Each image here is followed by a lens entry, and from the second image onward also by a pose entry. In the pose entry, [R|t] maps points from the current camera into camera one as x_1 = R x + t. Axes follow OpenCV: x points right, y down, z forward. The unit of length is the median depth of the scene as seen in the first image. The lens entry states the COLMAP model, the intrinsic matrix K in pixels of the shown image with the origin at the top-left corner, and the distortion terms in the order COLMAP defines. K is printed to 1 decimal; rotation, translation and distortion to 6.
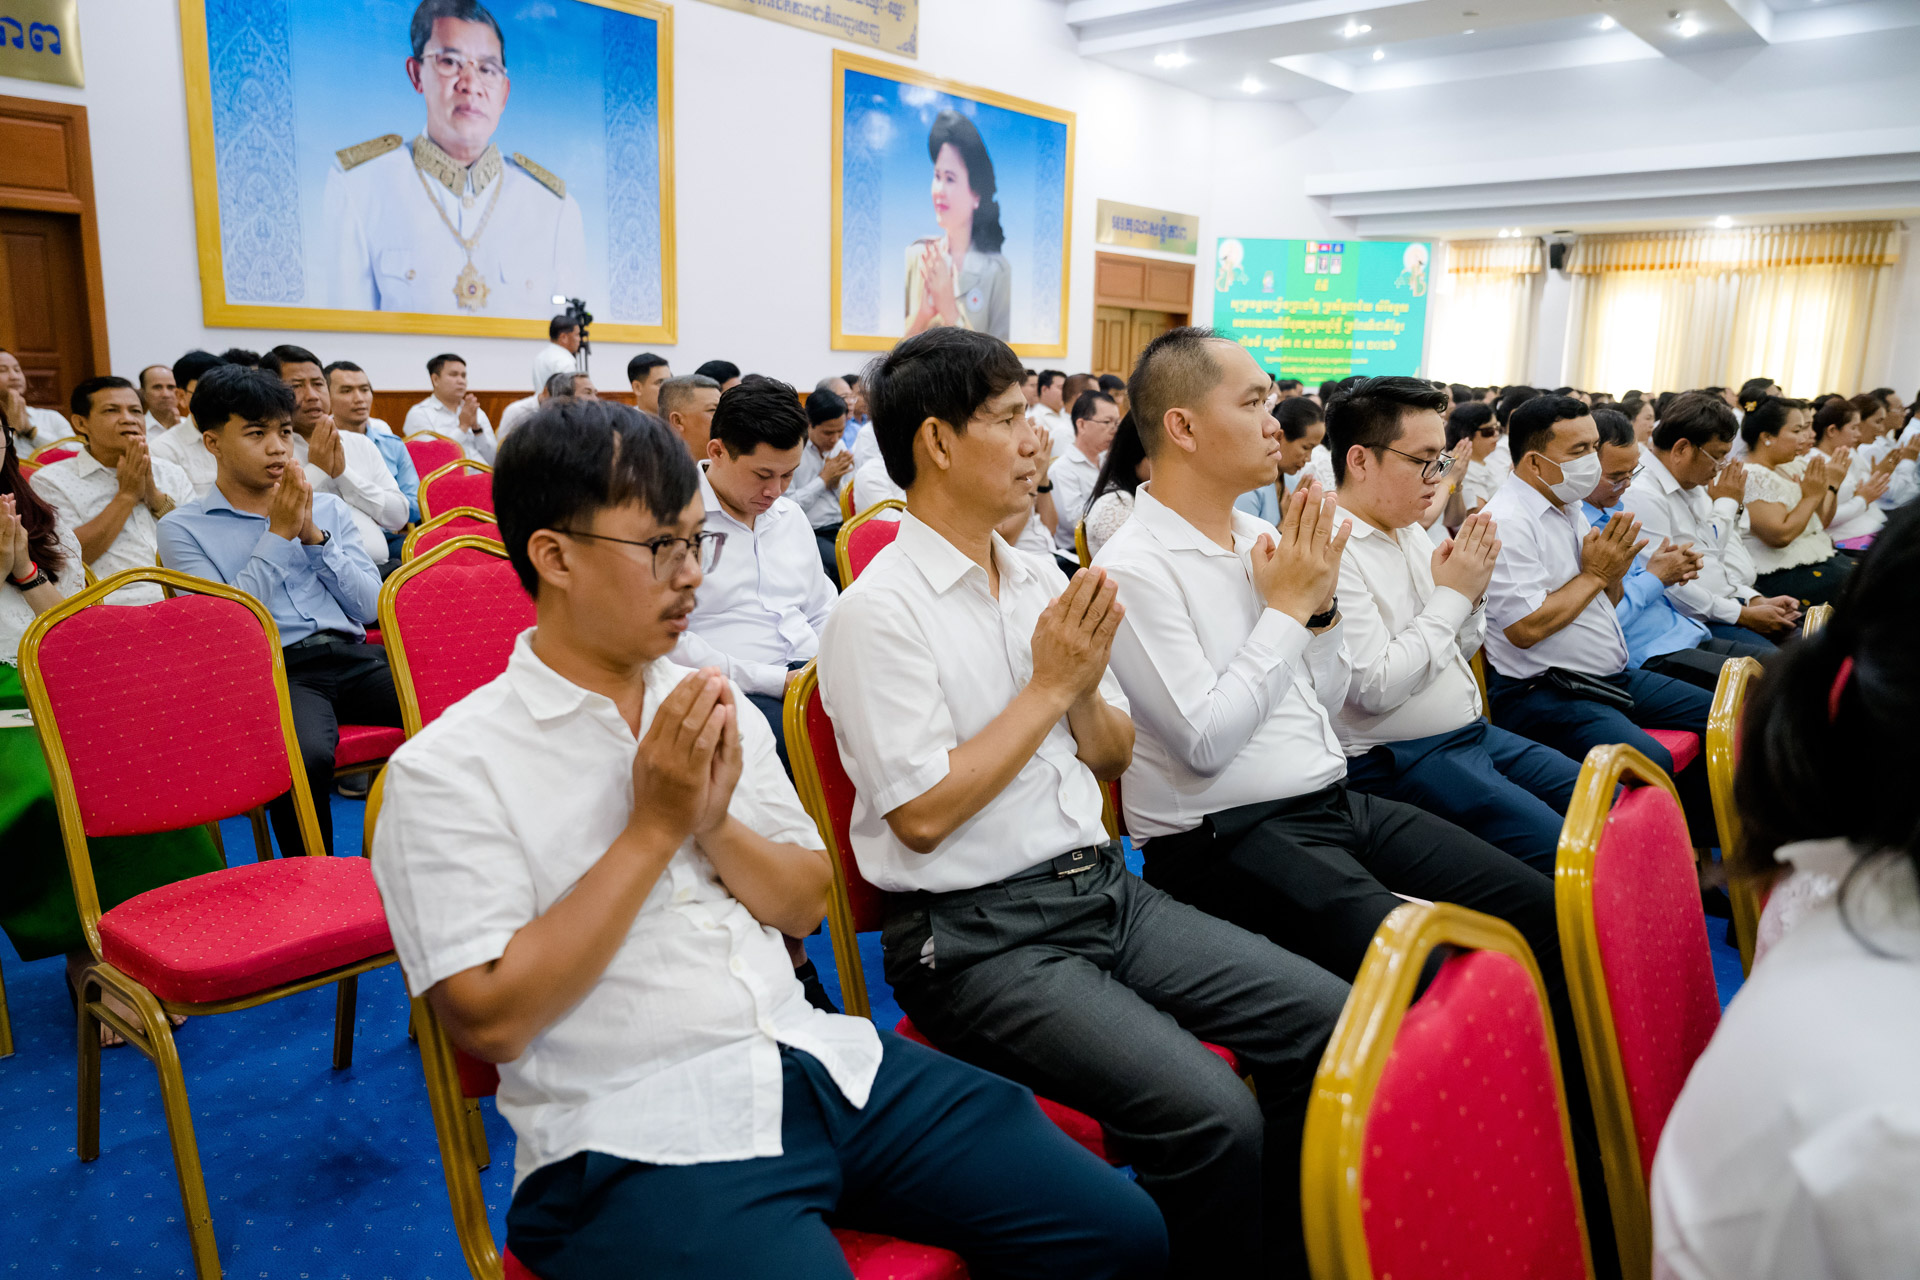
lens RADIAL K [[1365.0, 0, 956.6], [0, 1365.0, 635.4], [0, 0, 1]] dist [-0.006124, 0.002617]
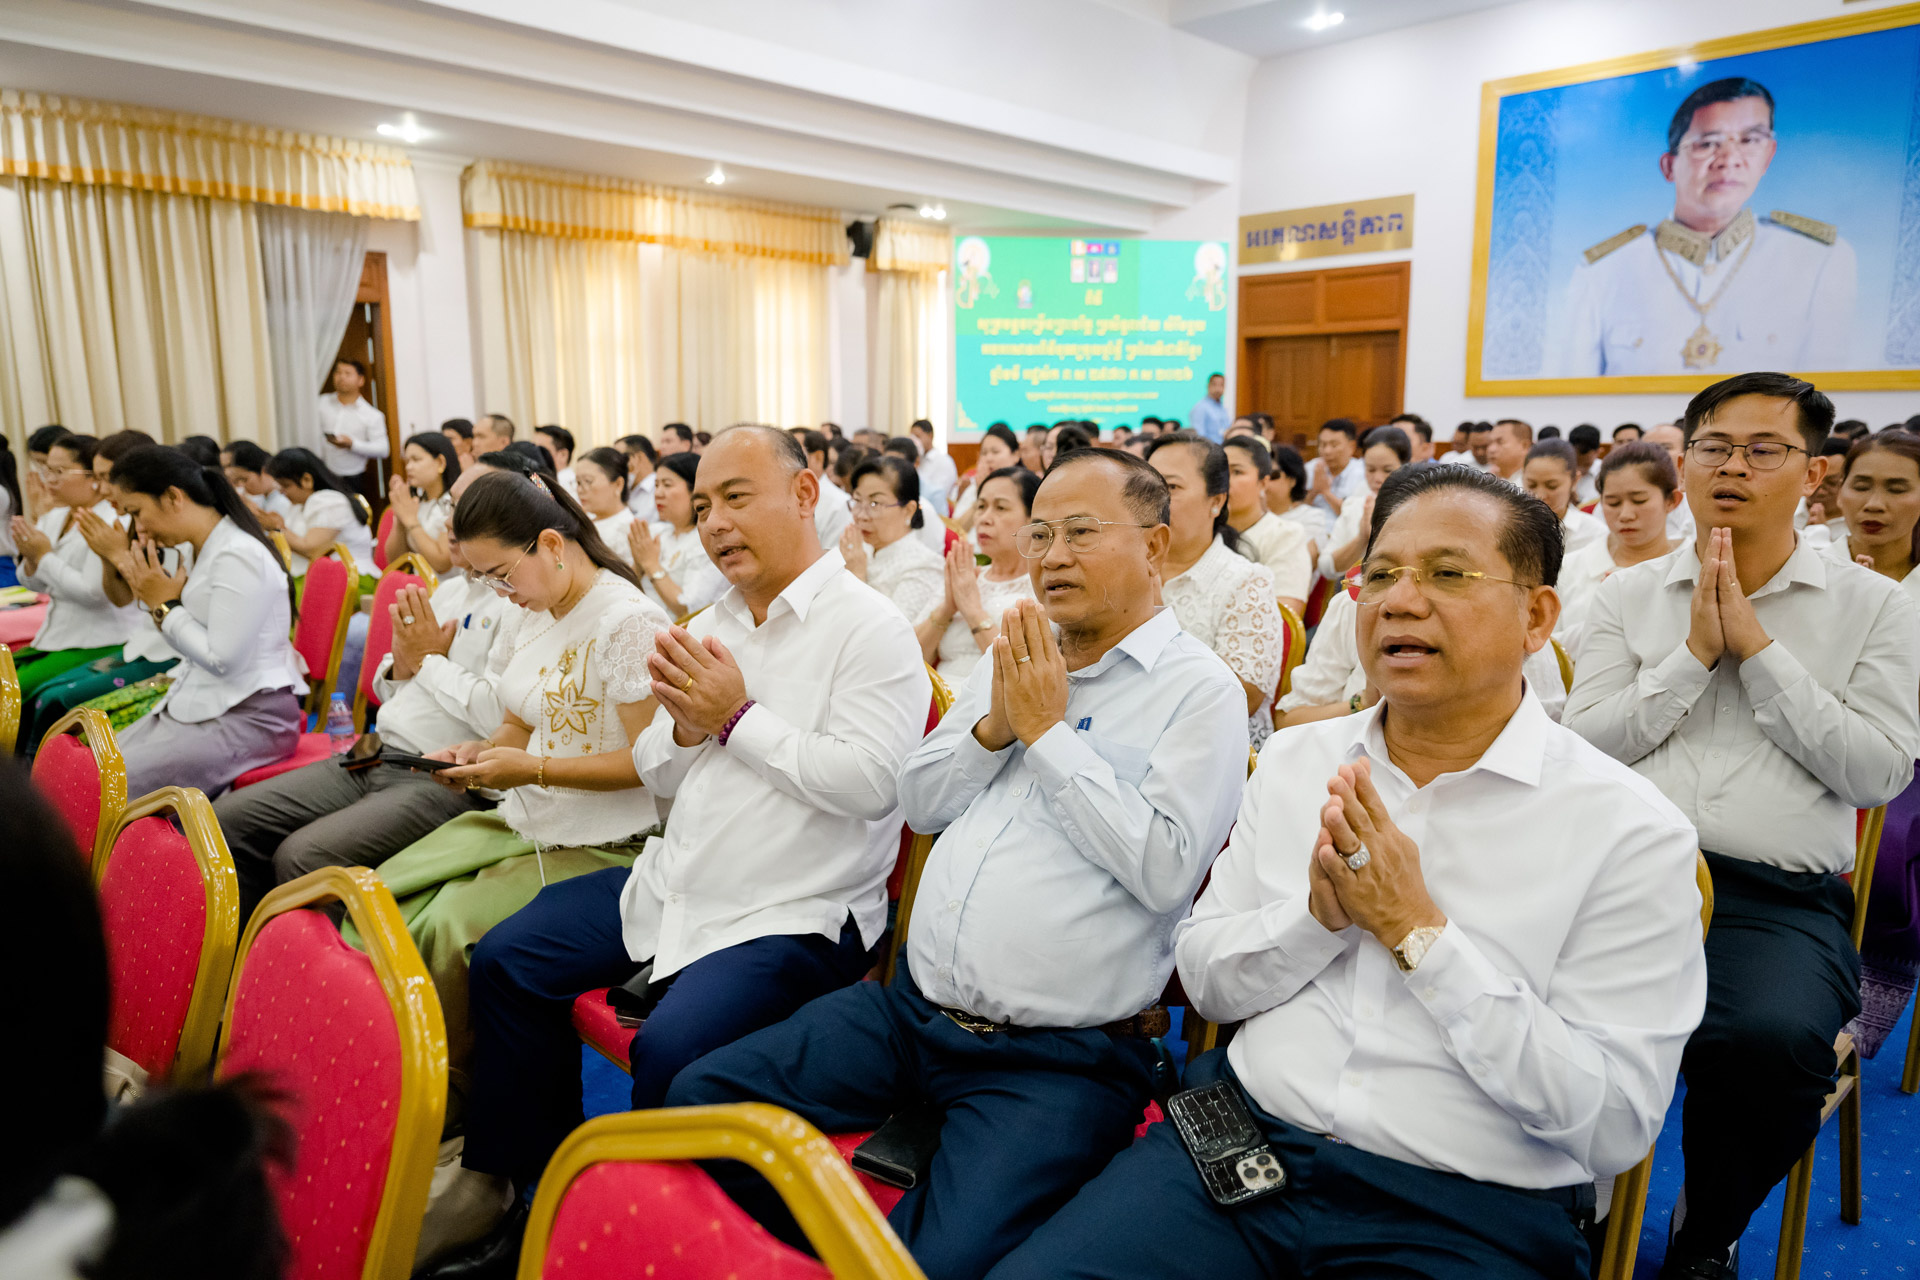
lens RADIAL K [[1294.1, 0, 959.7], [0, 1294.1, 624.5], [0, 0, 1]] dist [0.003302, 0.001967]
pose [[-0.064342, 0.136715, -0.988519, 0.477173], [-0.183192, 0.972120, 0.146371, -0.055722], [0.980969, 0.190506, -0.037503, 0.330968]]
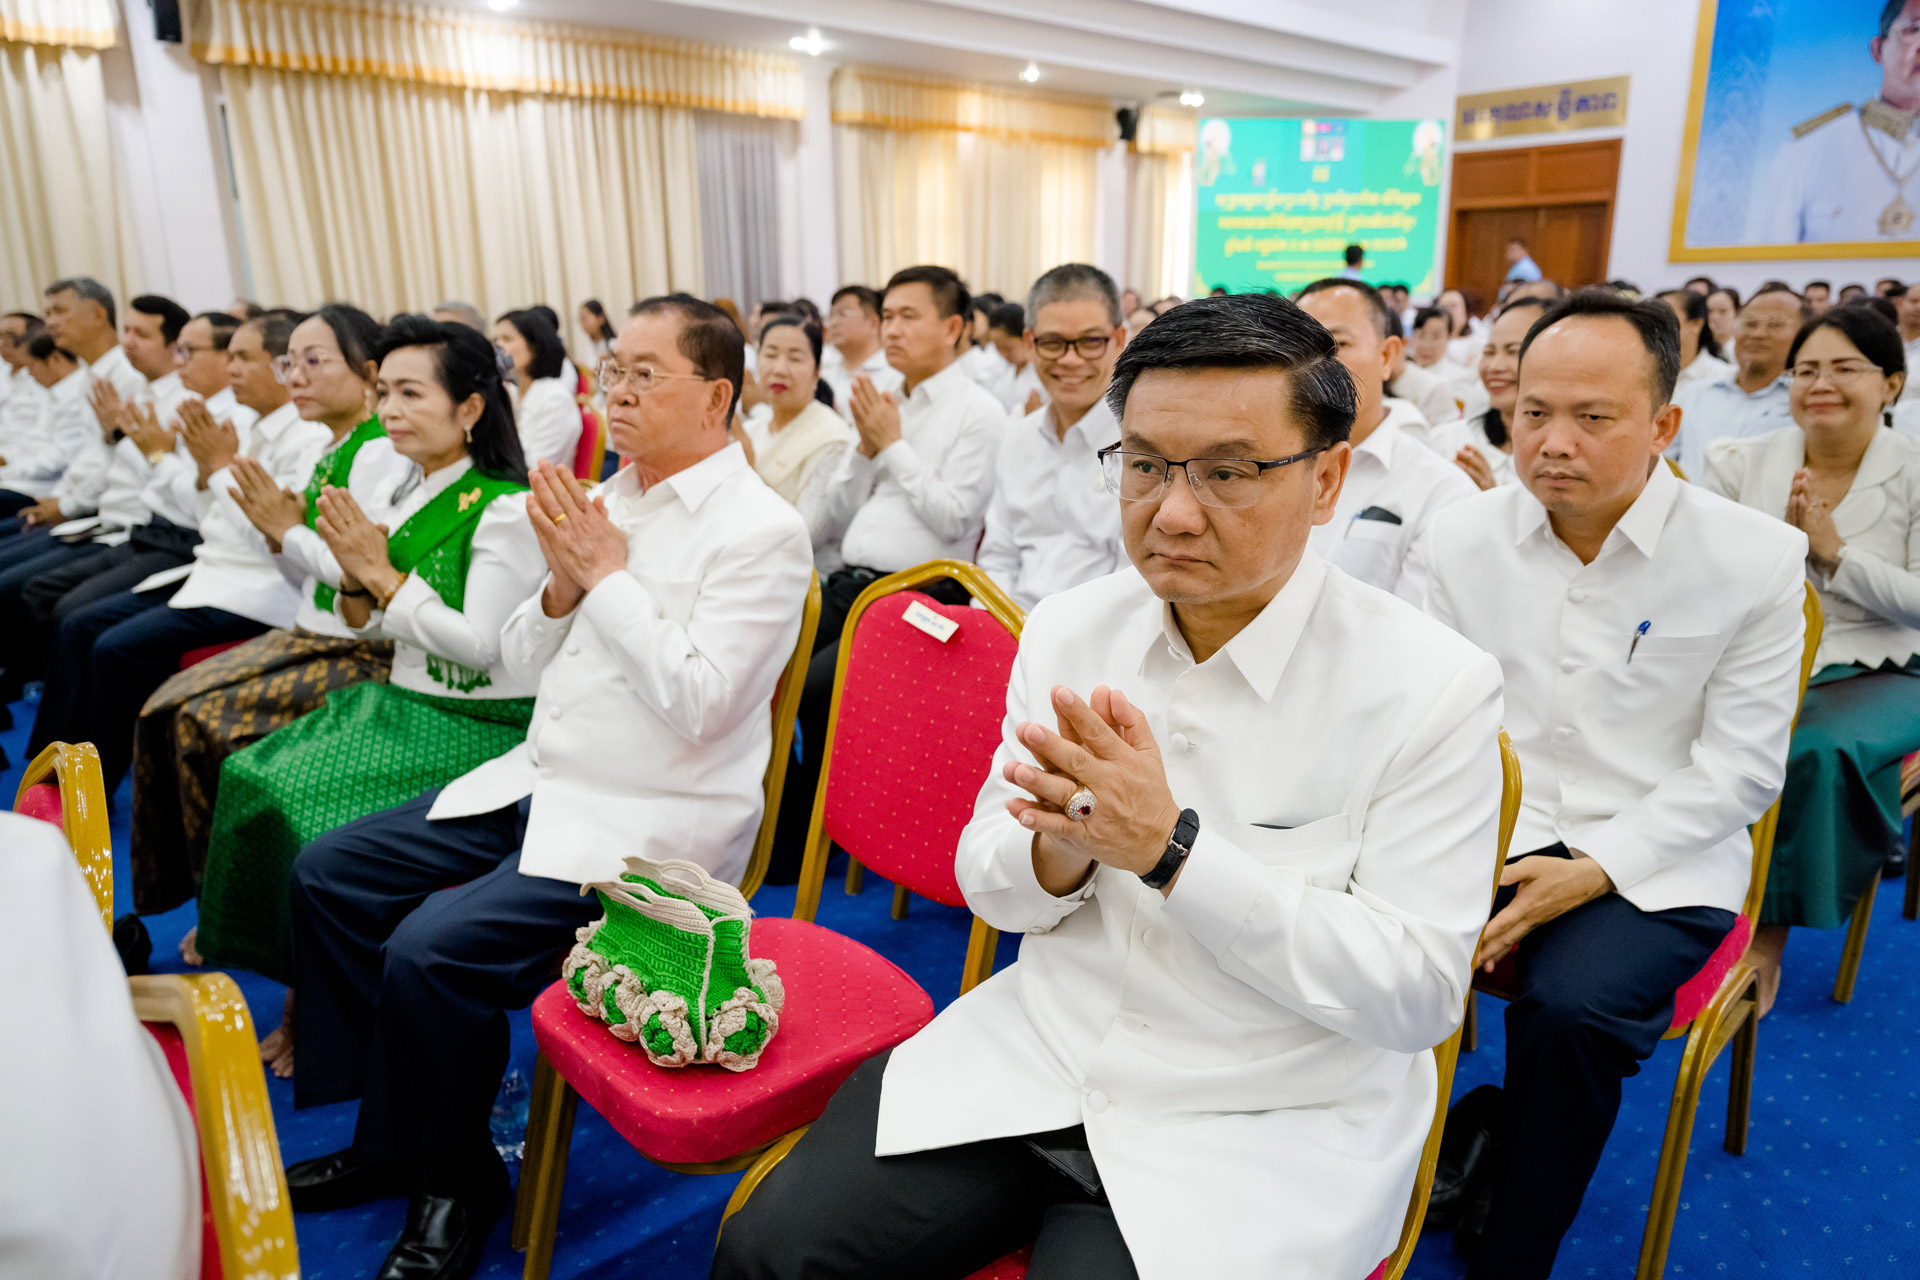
lens RADIAL K [[1294.1, 0, 973.6], [0, 1294.1, 640.9], [0, 0, 1]] dist [0.003302, 0.001967]
pose [[-0.109736, 0.240300, -0.964476, 0.620229], [-0.177017, 0.950099, 0.256858, -0.030786], [0.978071, 0.198916, -0.061723, 0.223508]]
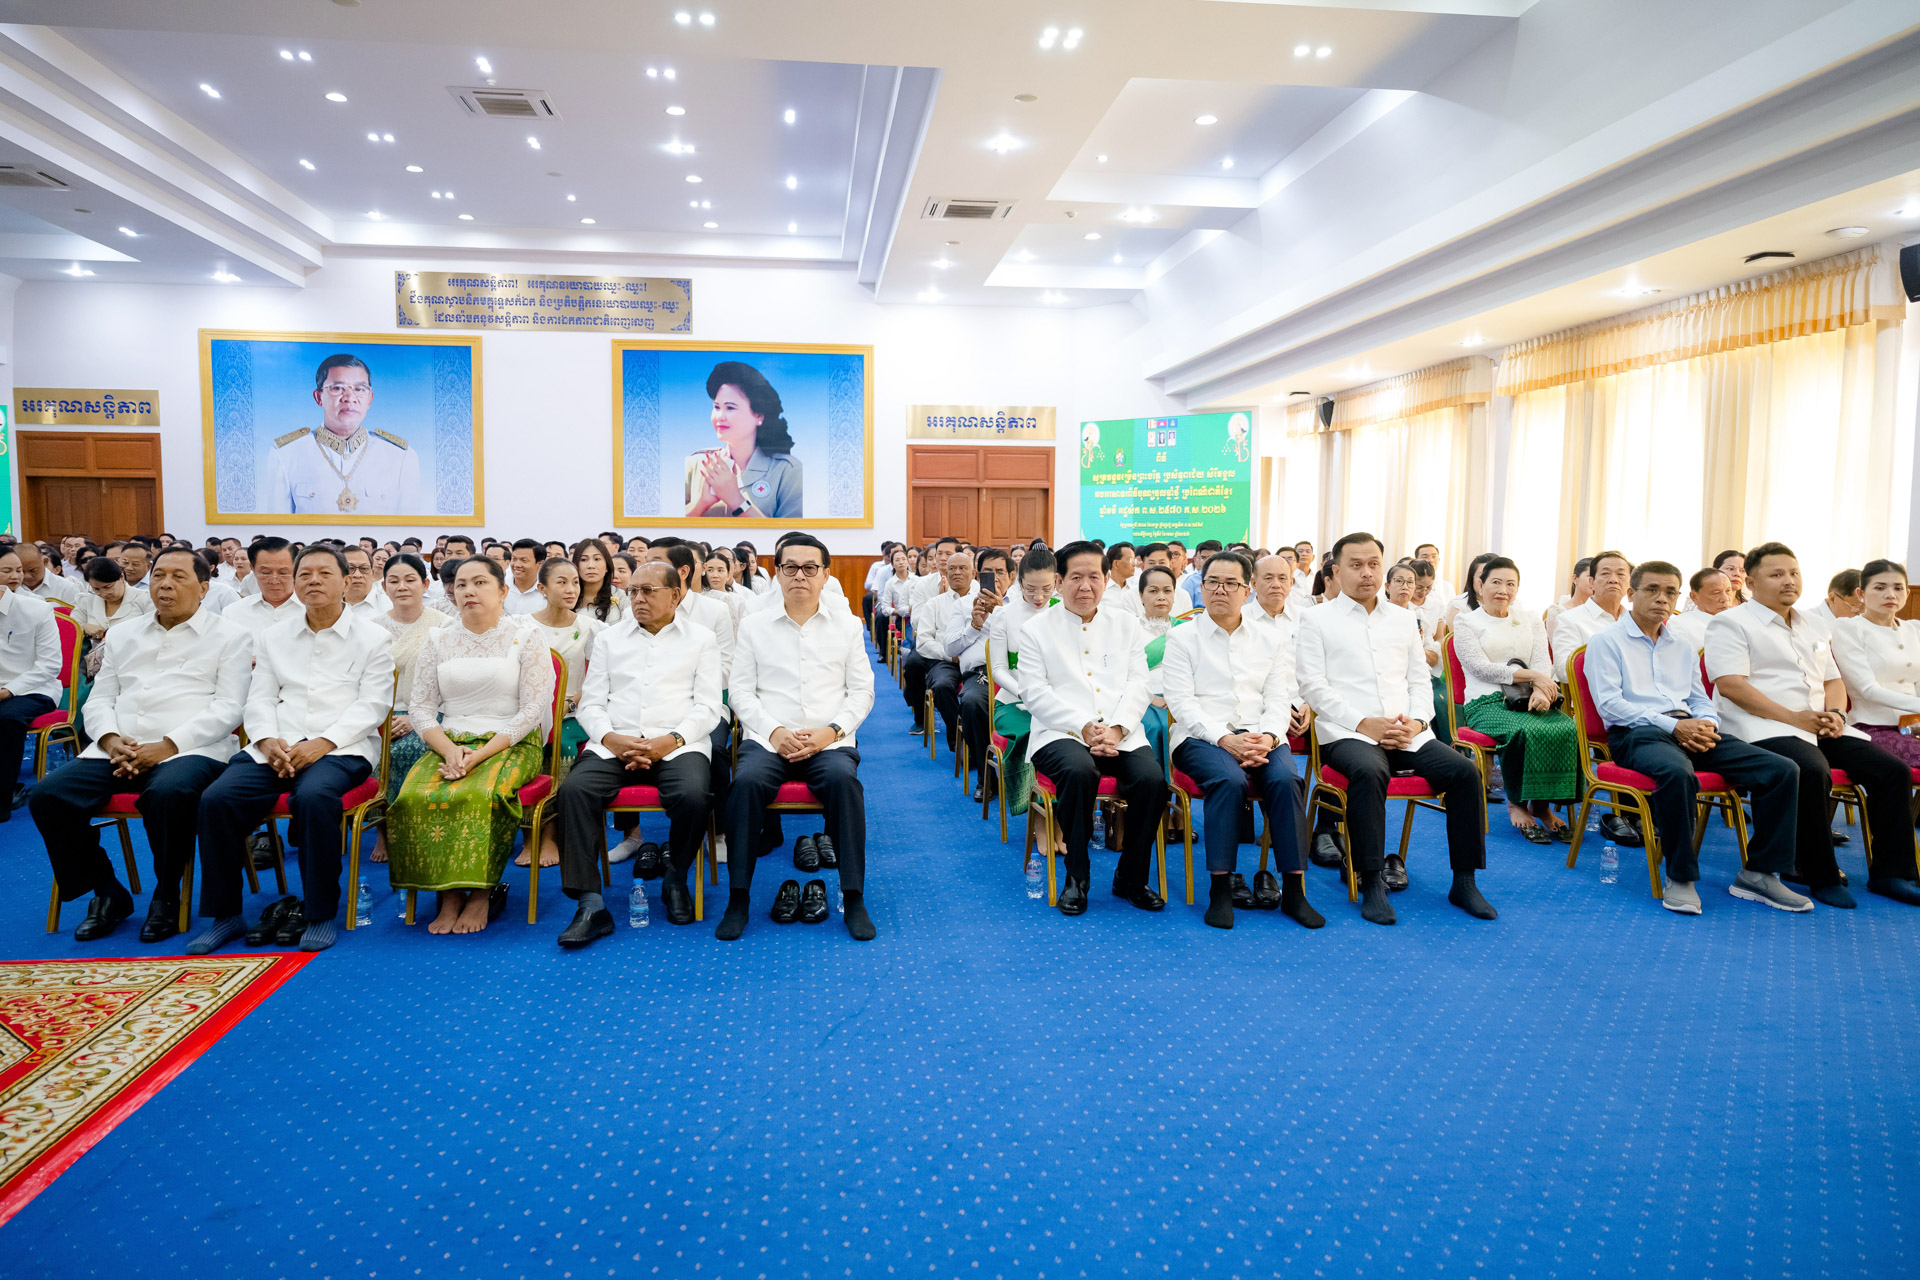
lens RADIAL K [[1294.1, 0, 945.4], [0, 1294.1, 639.2], [0, 0, 1]] dist [0.003302, 0.001967]
pose [[0.732122, 0.036461, -0.680197, 0.990001], [-0.119598, 0.989935, -0.075664, -0.015641], [0.670592, 0.136746, 0.729114, 0.172415]]
